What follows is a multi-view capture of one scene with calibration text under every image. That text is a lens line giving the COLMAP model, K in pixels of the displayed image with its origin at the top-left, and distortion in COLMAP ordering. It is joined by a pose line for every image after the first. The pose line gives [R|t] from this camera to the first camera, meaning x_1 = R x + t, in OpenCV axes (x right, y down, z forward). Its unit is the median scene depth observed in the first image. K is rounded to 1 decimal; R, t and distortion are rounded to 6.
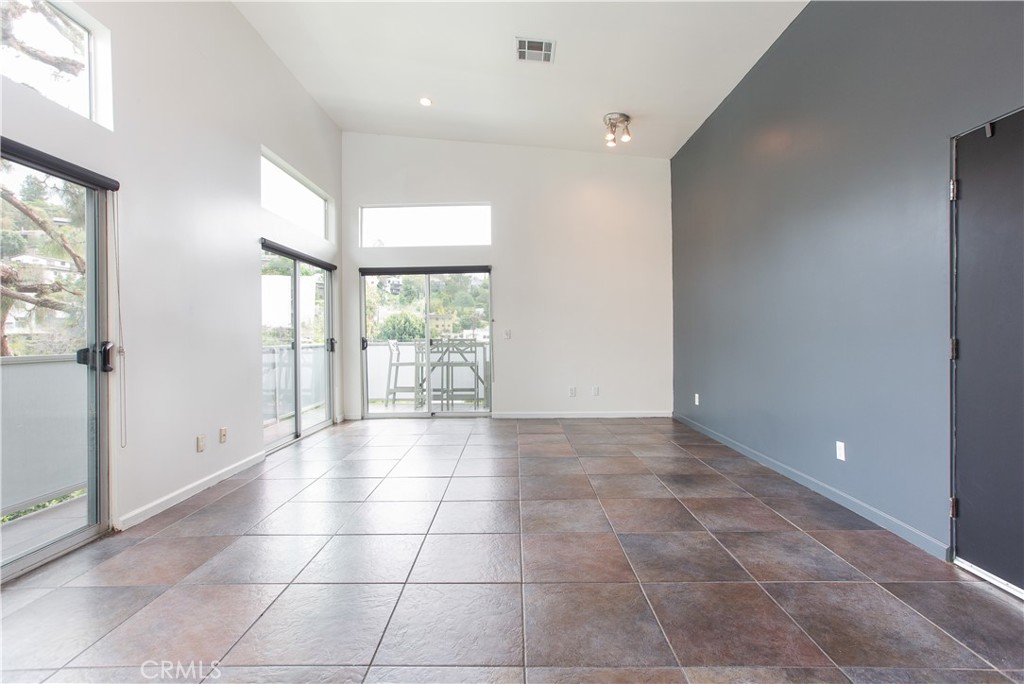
lens RADIAL K [[474.1, 0, 510.0], [0, 474.1, 336.7], [0, 0, 1]] dist [-0.040535, 0.022469]
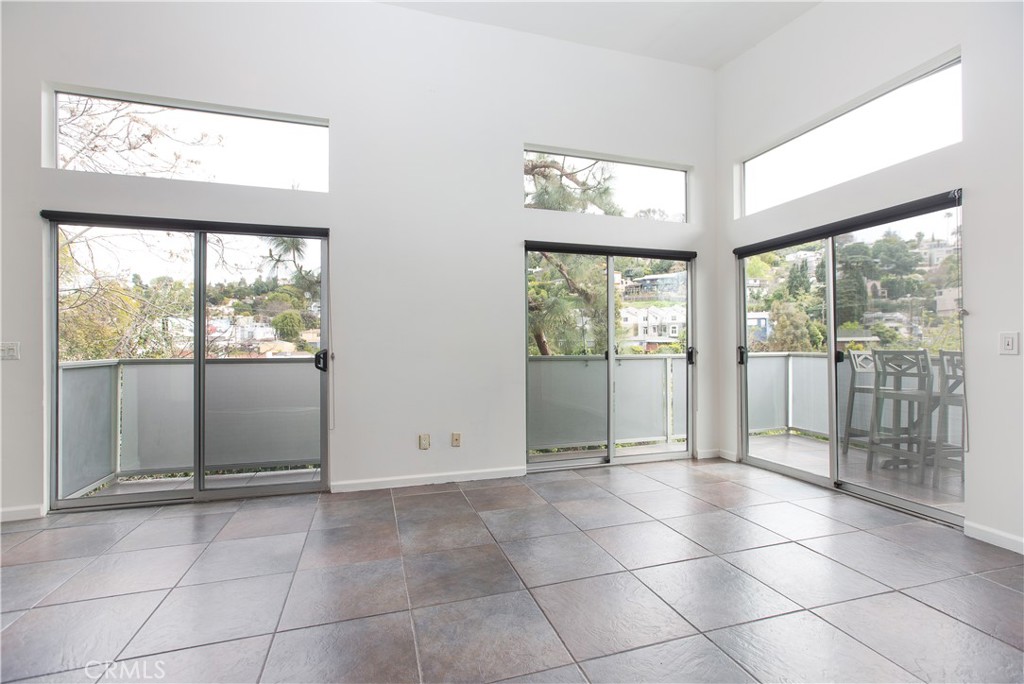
lens RADIAL K [[465.4, 0, 510.4], [0, 465.4, 339.1], [0, 0, 1]] dist [-0.041656, 0.026629]
pose [[0.301930, 0.000022, -0.953330, 0.290428], [-0.003474, 0.999993, -0.001077, -0.009109], [0.953324, 0.003637, 0.301928, 0.563303]]
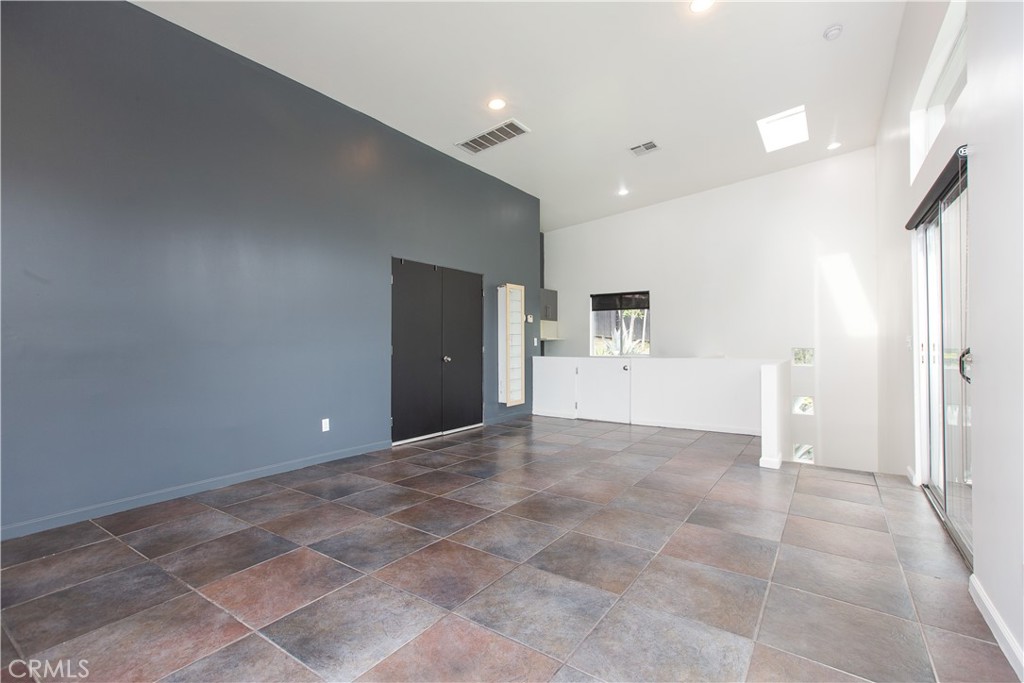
lens RADIAL K [[465.4, 0, 510.4], [0, 465.4, 338.6], [0, 0, 1]] dist [-0.041656, 0.026629]
pose [[-0.829053, 0.013030, 0.559018, -0.325323], [0.011960, 0.999913, -0.005569, -0.004723], [-0.559042, 0.002069, -0.829137, 1.067637]]
